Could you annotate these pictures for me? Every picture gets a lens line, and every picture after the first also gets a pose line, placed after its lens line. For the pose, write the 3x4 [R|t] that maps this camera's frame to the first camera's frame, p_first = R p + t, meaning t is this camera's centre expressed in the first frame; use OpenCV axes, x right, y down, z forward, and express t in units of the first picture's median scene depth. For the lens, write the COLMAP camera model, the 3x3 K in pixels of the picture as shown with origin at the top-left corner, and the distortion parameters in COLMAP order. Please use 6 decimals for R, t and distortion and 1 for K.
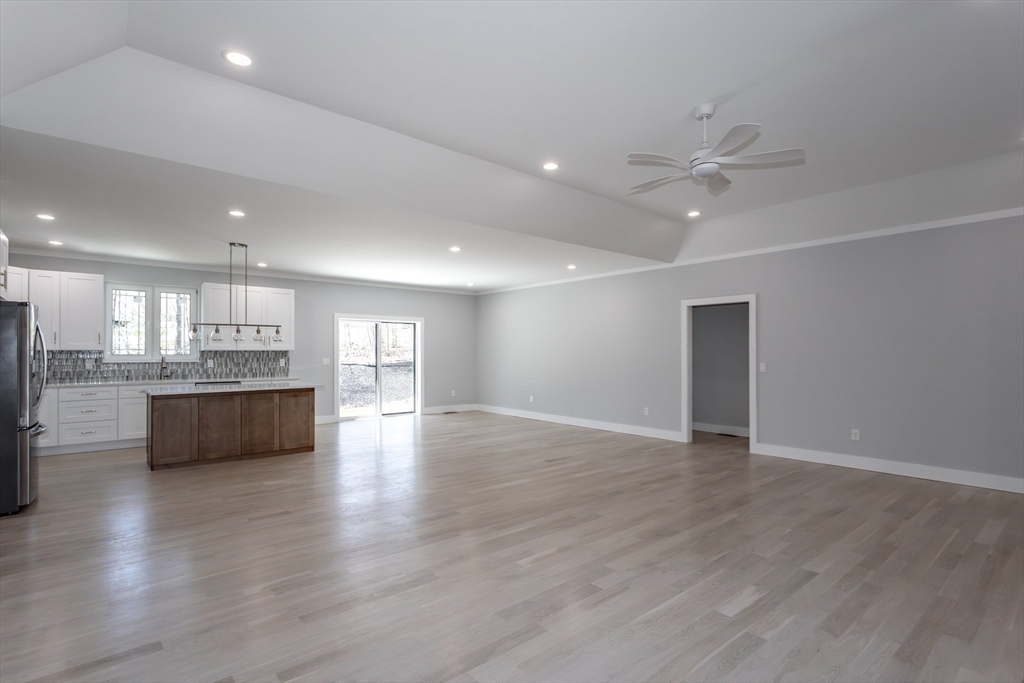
lens RADIAL K [[498.5, 0, 507.2], [0, 498.5, 343.7], [0, 0, 1]] dist [-0.002044, -0.000146]
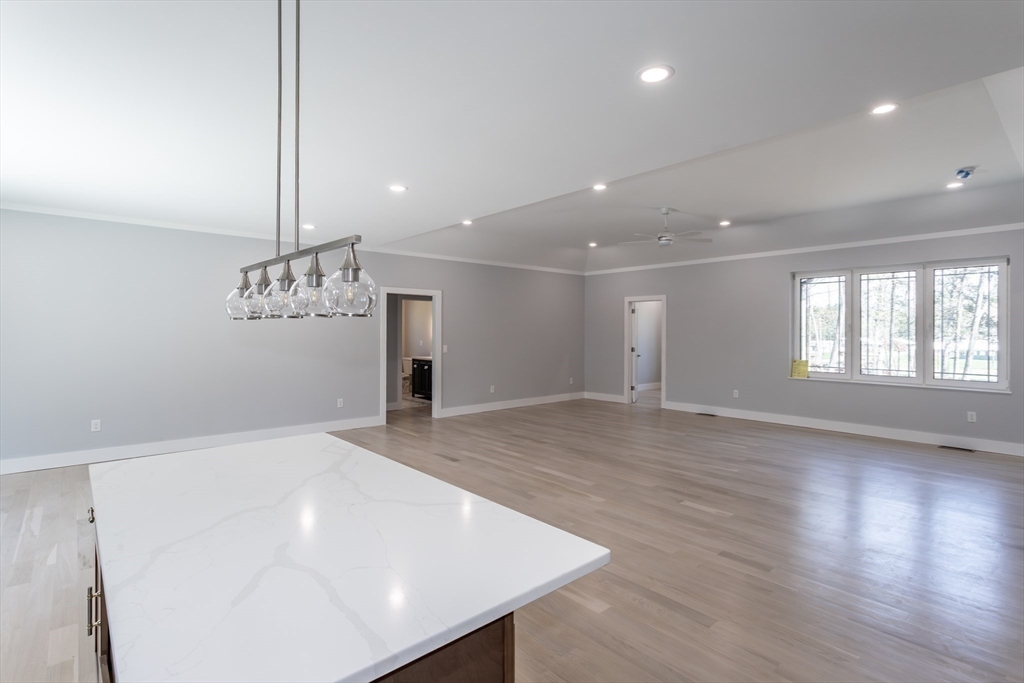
lens RADIAL K [[498.5, 0, 507.2], [0, 498.5, 343.7], [0, 0, 1]] dist [-0.002044, -0.000146]
pose [[0.001915, -0.026856, 0.999637, -0.729171], [-0.018609, 0.999465, 0.026887, -0.003101], [-0.999825, -0.018654, 0.001414, 0.804790]]
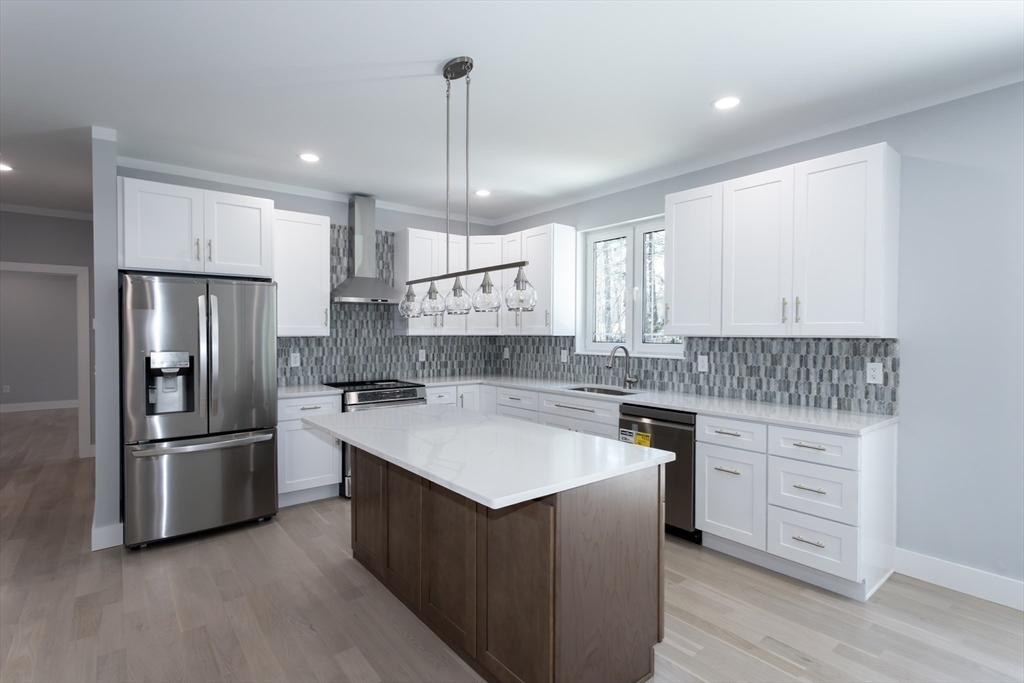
lens RADIAL K [[507.1, 0, 539.8], [0, 507.1, 340.4], [0, 0, 1]] dist [-0.001527, -0.000731]
pose [[-0.012060, 0.018623, -0.999754, -0.128353], [0.015881, 0.999704, 0.018430, 0.007127], [0.999801, -0.015655, -0.012352, 0.955090]]
